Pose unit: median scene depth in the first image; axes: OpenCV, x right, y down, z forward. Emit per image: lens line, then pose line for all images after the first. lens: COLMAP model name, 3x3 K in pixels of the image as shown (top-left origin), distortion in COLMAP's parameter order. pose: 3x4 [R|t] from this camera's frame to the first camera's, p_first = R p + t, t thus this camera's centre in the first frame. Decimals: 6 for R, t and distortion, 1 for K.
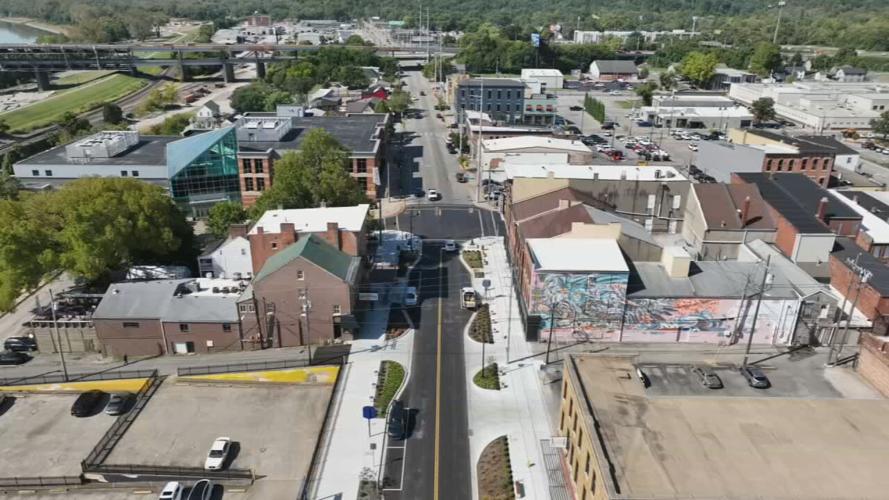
lens RADIAL K [[623.5, 0, 444.5], [0, 623.5, 250.0], [0, 0, 1]] dist [0.000256, 0.009558]
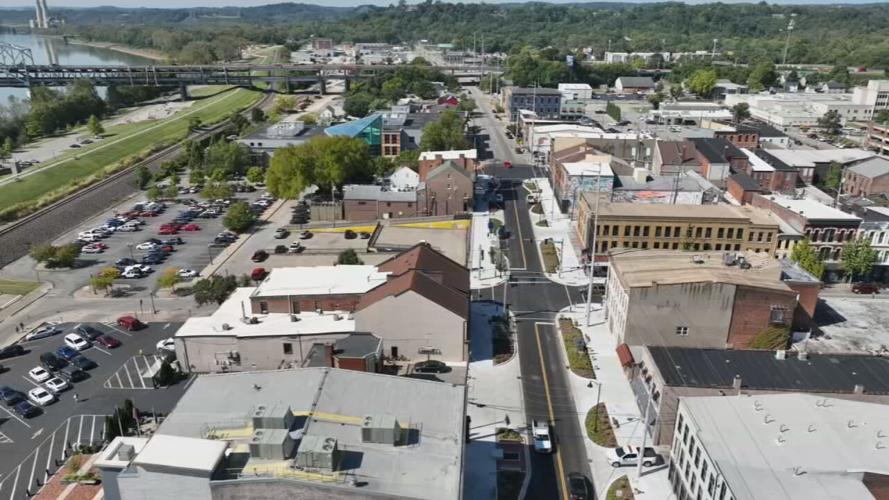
lens RADIAL K [[623.5, 0, 444.5], [0, 623.5, 250.0], [0, 0, 1]] dist [0.000256, 0.009558]
pose [[0.998479, 0.012999, -0.053571, -0.035582], [-0.014592, 0.999460, -0.029454, 0.089132], [0.053159, 0.030191, 0.998130, -0.267272]]
